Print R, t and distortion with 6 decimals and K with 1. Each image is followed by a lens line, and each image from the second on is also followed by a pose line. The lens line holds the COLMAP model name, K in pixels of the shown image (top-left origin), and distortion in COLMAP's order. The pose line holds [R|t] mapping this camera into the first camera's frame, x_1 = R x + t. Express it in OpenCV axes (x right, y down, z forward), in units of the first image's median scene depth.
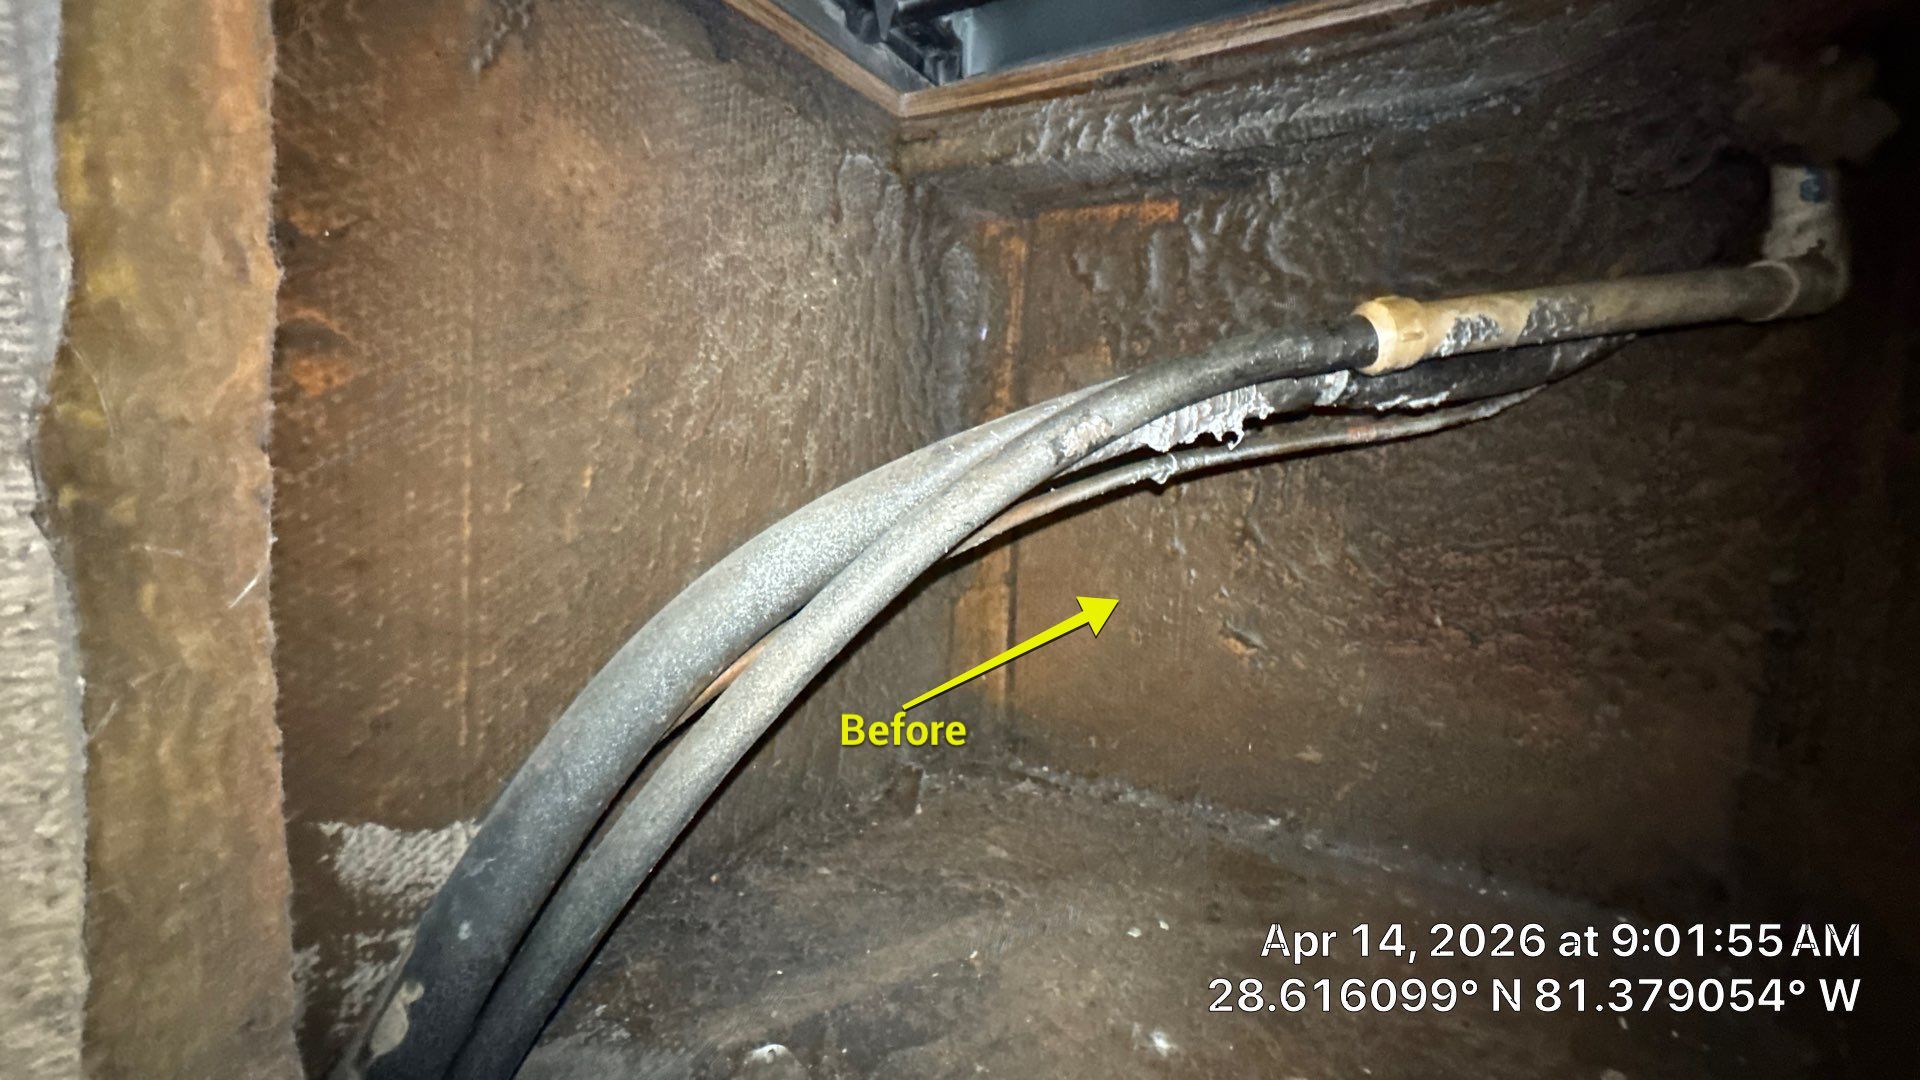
lens RADIAL K [[767.6, 0, 961.9], [0, 767.6, 542.7], [0, 0, 1]] dist [-0.003535, -0.000080]
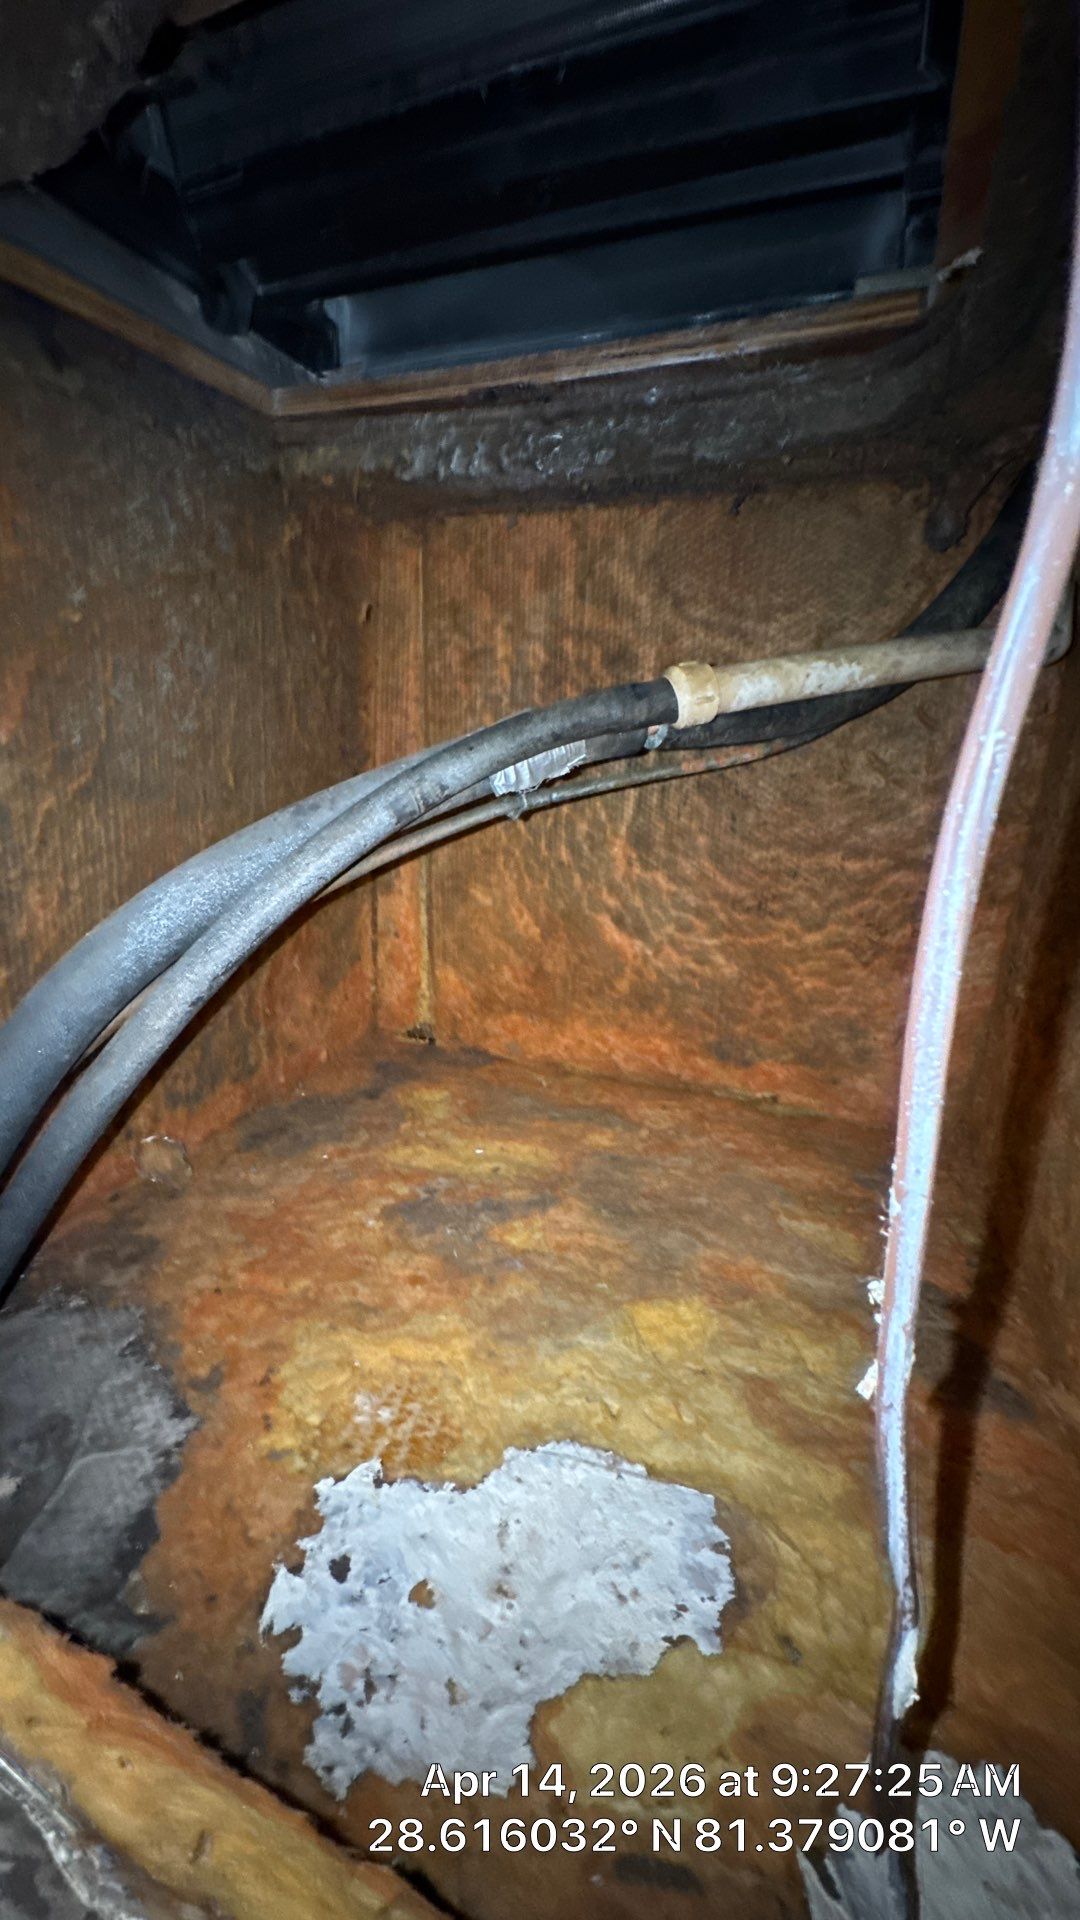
lens RADIAL K [[767.6, 0, 540.0], [0, 767.6, 961.2], [0, 0, 1]] dist [-0.003535, -0.000080]
pose [[0.989623, -0.050324, 0.134589, 0.110589], [0.024203, 0.981661, 0.189092, -0.073408], [-0.141637, -0.183872, 0.972692, -0.137640]]
